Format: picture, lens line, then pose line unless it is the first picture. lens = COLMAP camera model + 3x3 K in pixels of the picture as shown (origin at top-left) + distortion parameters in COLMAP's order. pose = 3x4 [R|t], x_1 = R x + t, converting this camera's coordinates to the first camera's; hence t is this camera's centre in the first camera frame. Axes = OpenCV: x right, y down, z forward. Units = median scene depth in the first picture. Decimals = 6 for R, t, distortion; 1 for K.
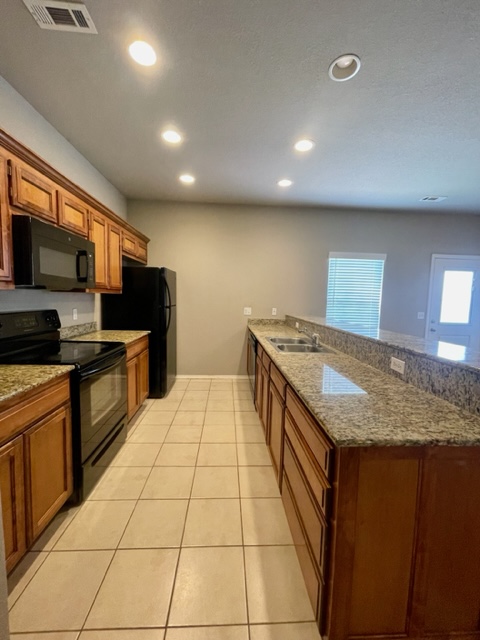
lens RADIAL K [[256.5, 0, 240.0], [0, 256.5, 320.0], [0, 0, 1]] dist [0.000837, 0.000101]
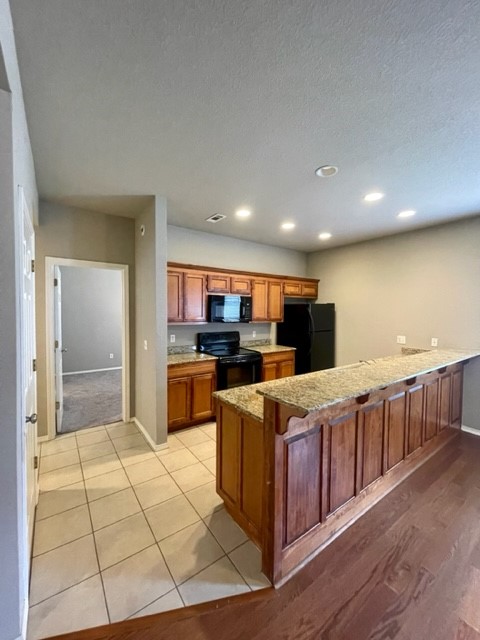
lens RADIAL K [[256.5, 0, 240.0], [0, 256.5, 320.0], [0, 0, 1]] dist [0.000837, 0.000101]
pose [[0.536842, 0.007570, -0.843649, 0.796156], [-0.068154, 0.997081, -0.034422, -0.050268], [0.840926, 0.075977, 0.535790, -0.048672]]
